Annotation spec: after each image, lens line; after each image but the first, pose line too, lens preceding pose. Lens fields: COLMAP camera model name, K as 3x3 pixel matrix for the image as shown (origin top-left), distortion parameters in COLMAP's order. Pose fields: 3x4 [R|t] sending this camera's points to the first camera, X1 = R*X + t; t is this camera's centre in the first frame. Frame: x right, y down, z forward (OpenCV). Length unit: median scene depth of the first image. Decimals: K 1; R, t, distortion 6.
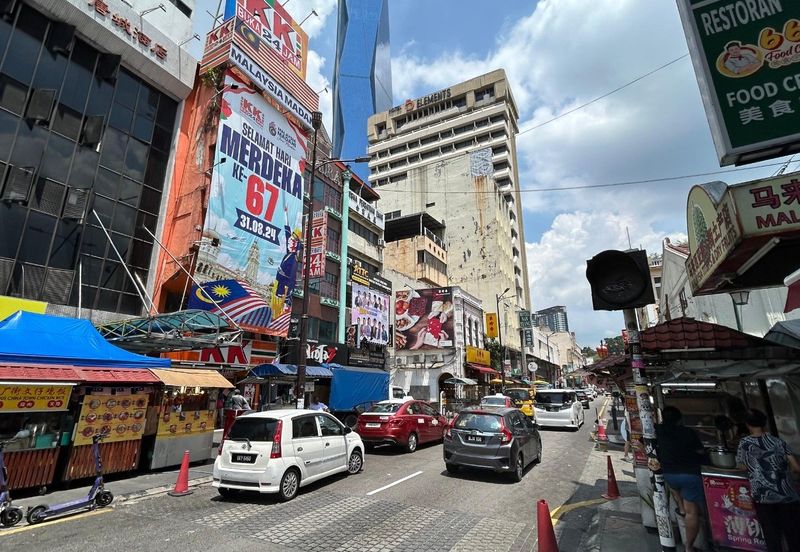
lens RADIAL K [[397.2, 0, 400.5], [0, 397.2, 278.5], [0, 0, 1]] dist [-0.001959, 0.002435]
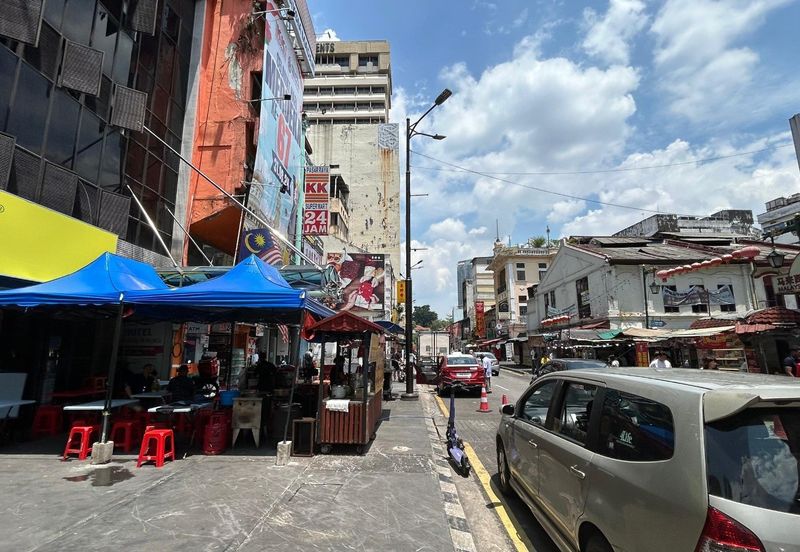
lens RADIAL K [[397.2, 0, 400.5], [0, 397.2, 278.5], [0, 0, 1]] dist [-0.001959, 0.002435]
pose [[0.893702, 0.081232, 0.441247, -0.297201], [-0.121973, 0.990422, 0.064711, 0.010695], [-0.431764, -0.111652, 0.895050, 0.017124]]
